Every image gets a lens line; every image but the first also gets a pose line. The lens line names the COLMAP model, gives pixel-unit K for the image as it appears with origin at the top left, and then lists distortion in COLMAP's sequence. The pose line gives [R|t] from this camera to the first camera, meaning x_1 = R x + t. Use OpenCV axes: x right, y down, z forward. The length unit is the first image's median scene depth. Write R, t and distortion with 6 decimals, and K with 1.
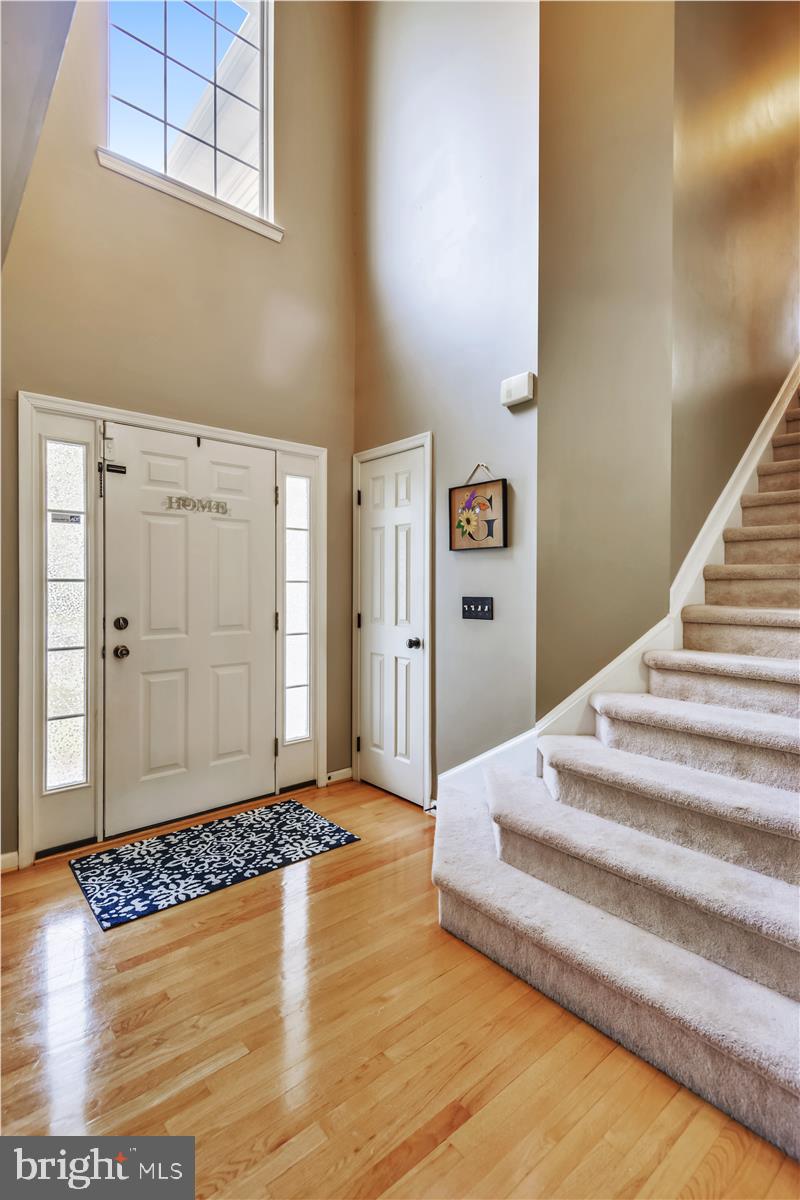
lens RADIAL K [[572.4, 0, 397.9], [0, 572.4, 579.6], [0, 0, 1]] dist [0.003633, -0.000166]
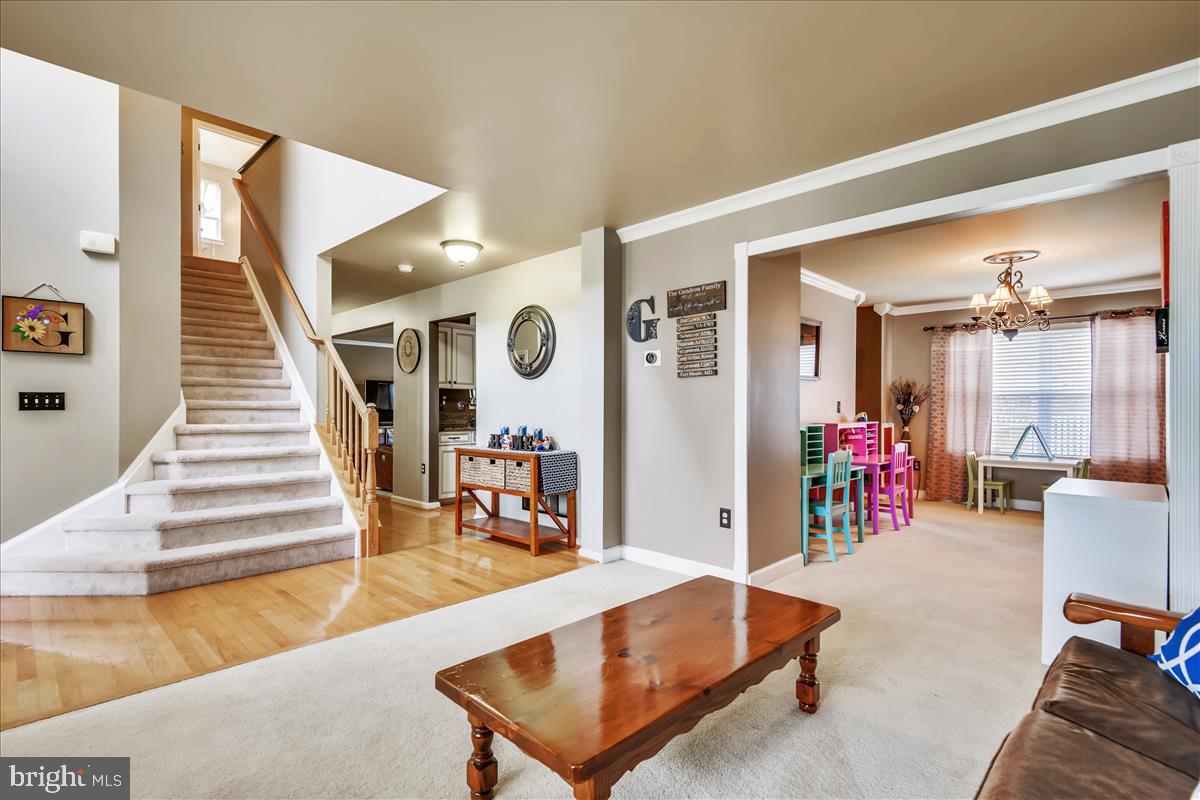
lens RADIAL K [[572.4, 0, 604.1], [0, 572.4, 410.2], [0, 0, 1]] dist [0.003633, -0.000166]
pose [[-0.106518, -0.004249, 0.994302, -1.237978], [-0.004117, 0.999984, 0.003832, 0.060936], [-0.994302, -0.003686, -0.106534, -0.063039]]
